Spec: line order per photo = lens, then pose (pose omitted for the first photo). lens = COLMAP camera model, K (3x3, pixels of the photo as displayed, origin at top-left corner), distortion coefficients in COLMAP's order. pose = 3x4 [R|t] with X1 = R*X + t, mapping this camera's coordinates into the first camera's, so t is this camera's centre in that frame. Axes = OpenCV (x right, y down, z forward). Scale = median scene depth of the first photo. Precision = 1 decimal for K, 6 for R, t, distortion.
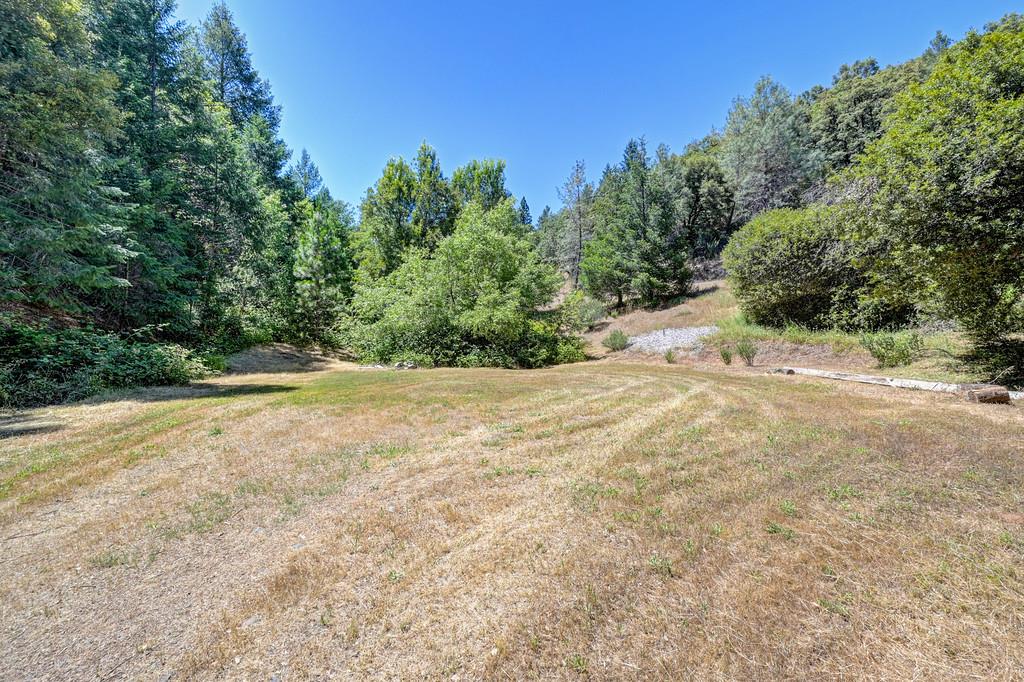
lens RADIAL K [[403.4, 0, 514.6], [0, 403.4, 341.8], [0, 0, 1]] dist [-0.000212, 0.000097]
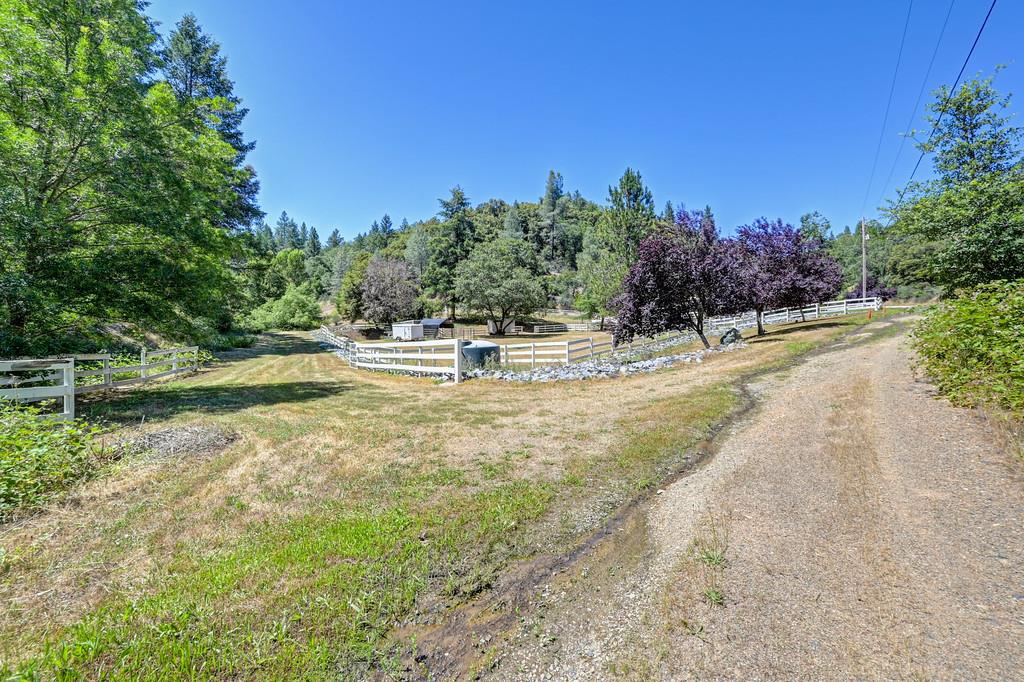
lens RADIAL K [[403.4, 0, 512.5], [0, 403.4, 343.3], [0, 0, 1]] dist [-0.000212, 0.000097]
pose [[0.891261, 0.001639, 0.453488, 0.004958], [-0.002030, 0.999998, 0.000376, 0.131601], [-0.453487, -0.001256, 0.891262, -2.882793]]
